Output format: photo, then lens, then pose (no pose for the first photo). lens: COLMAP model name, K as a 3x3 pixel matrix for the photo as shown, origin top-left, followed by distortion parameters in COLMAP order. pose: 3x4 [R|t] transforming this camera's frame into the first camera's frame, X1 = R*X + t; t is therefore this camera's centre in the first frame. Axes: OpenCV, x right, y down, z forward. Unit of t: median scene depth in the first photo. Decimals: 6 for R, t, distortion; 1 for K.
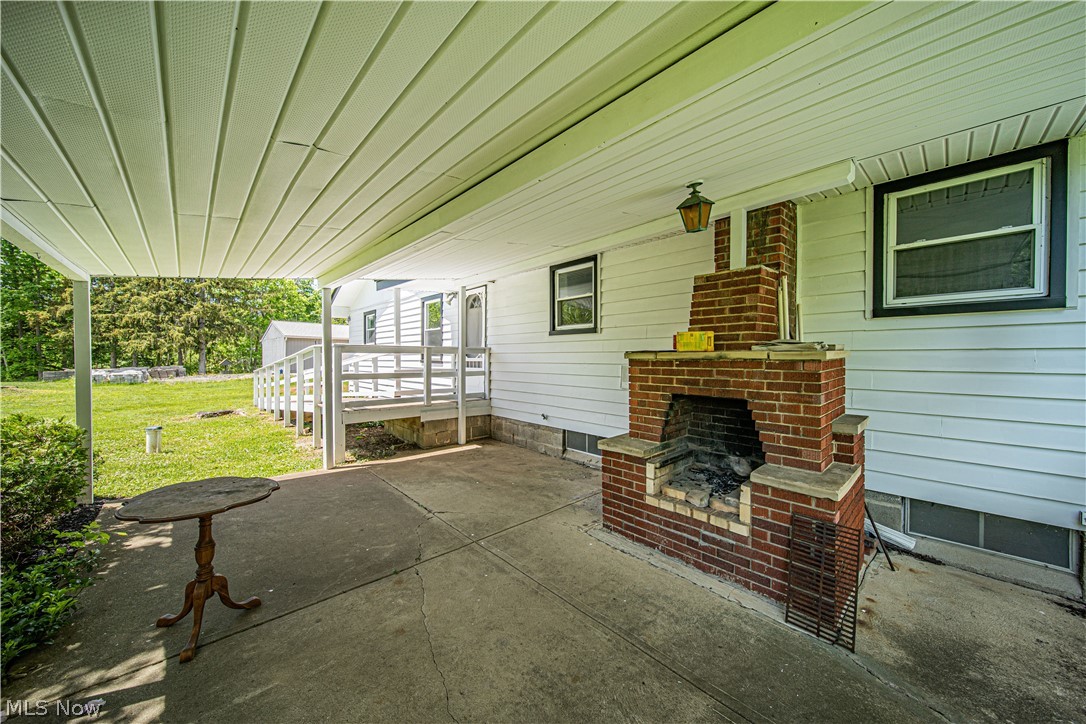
lens RADIAL K [[379.0, 0, 546.9], [0, 379.0, 360.3], [0, 0, 1]] dist [0.001419, -0.000627]
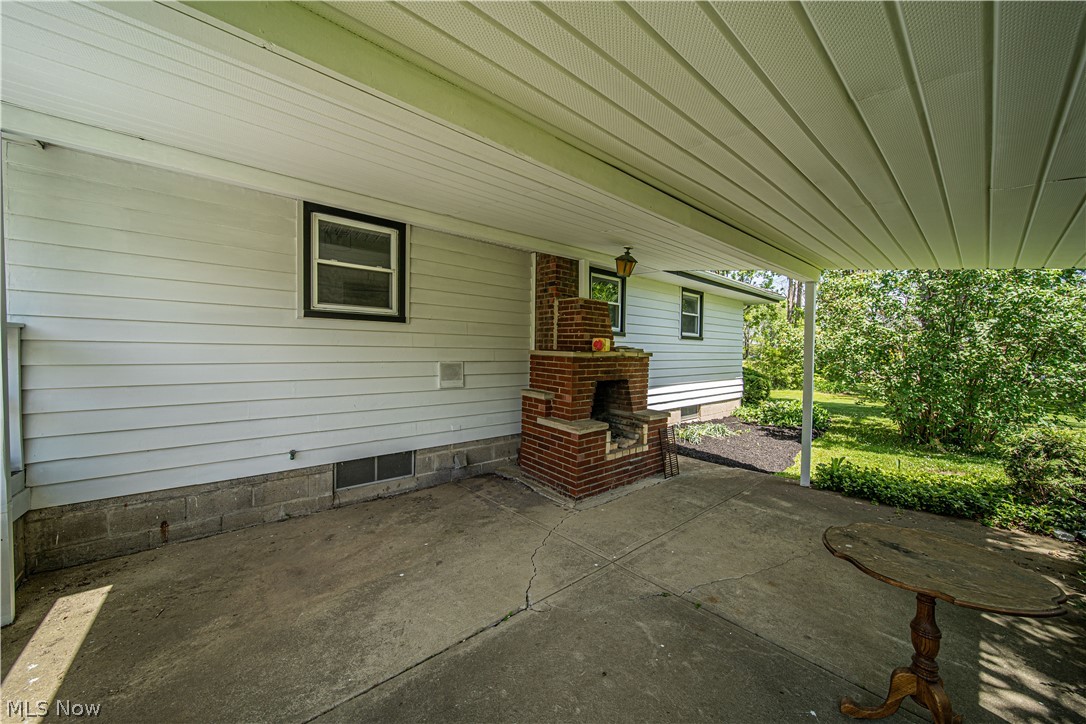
lens RADIAL K [[381.5, 0, 539.8], [0, 381.5, 358.9], [0, 0, 1]] dist [-0.008902, -0.000172]
pose [[0.051116, -0.012604, 0.998613, -1.080003], [0.000691, 0.999921, 0.012585, -0.012470], [-0.998692, 0.000047, 0.051121, 1.116081]]
